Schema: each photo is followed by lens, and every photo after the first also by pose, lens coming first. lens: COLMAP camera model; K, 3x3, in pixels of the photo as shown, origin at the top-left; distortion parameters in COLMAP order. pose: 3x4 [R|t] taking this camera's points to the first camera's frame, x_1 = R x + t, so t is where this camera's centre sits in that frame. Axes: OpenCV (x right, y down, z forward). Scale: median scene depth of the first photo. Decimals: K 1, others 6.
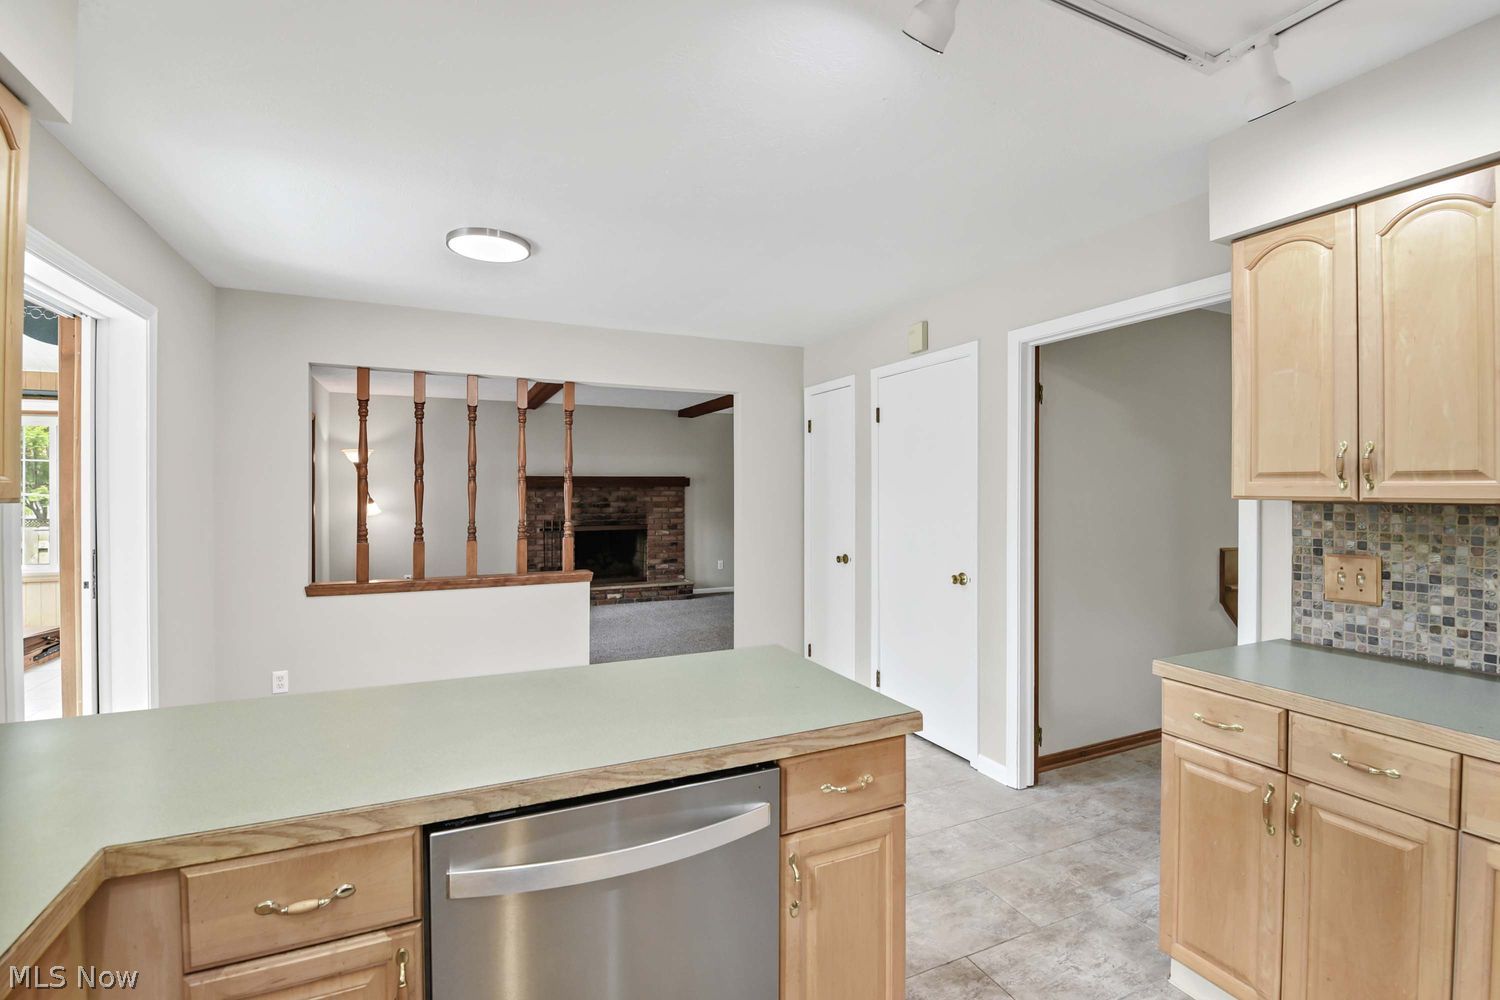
lens RADIAL K [[688.2, 0, 748.5], [0, 688.2, 494.6], [0, 0, 1]] dist [0.012952, -0.018793]
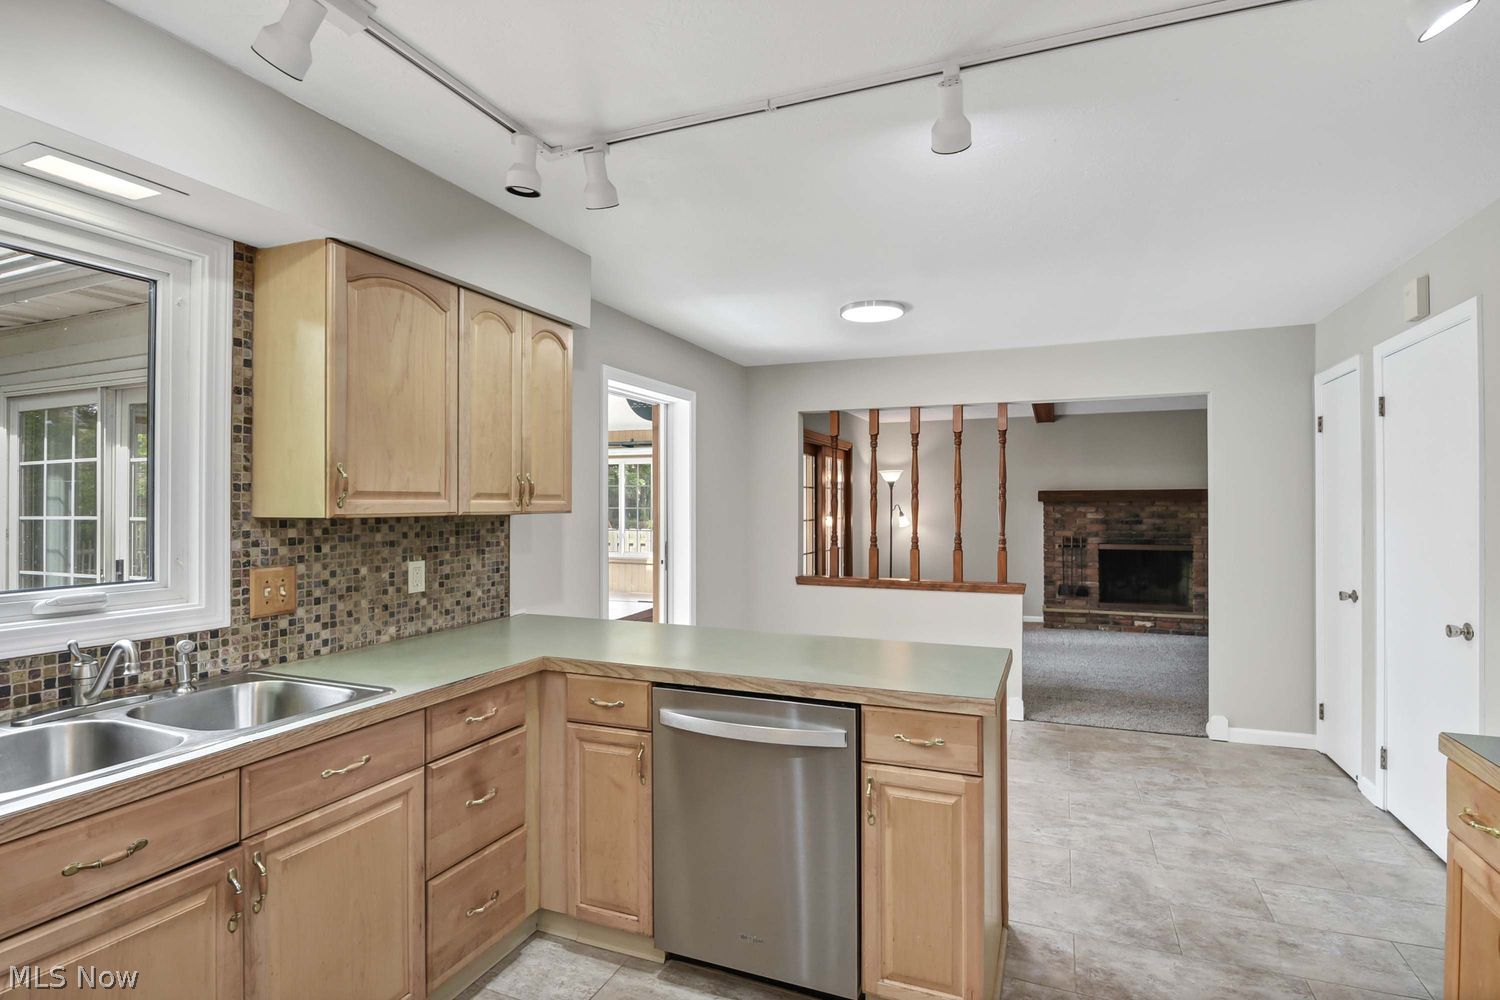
lens RADIAL K [[738.7, 0, 750.0], [0, 738.7, 500.0], [0, 0, 1]] dist [-0.001648, 0.000163]
pose [[0.682751, -0.003620, -0.730642, 0.361658], [-0.005218, 0.999938, -0.009830, -0.002398], [0.730632, 0.010524, 0.682690, -0.061941]]
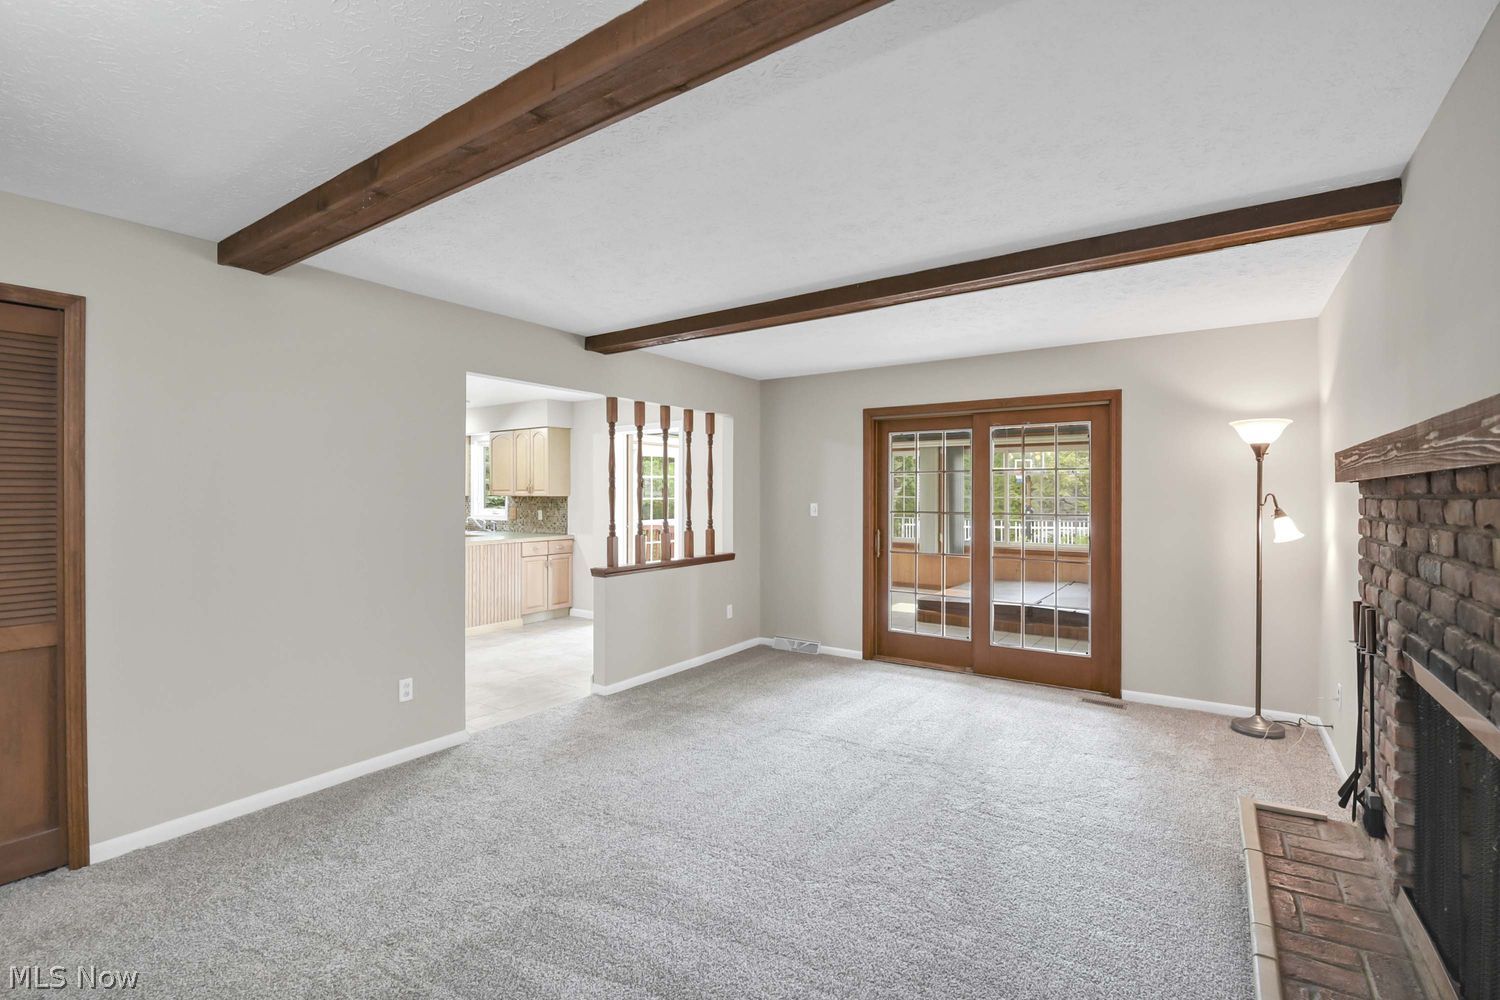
lens RADIAL K [[688.2, 0, 748.5], [0, 688.2, 494.6], [0, 0, 1]] dist [0.012952, -0.018793]
pose [[-0.859770, 0.002037, -0.510677, 0.152810], [-0.002355, 0.999966, 0.007953, -0.017279], [0.510676, 0.008041, -0.859736, 2.501269]]
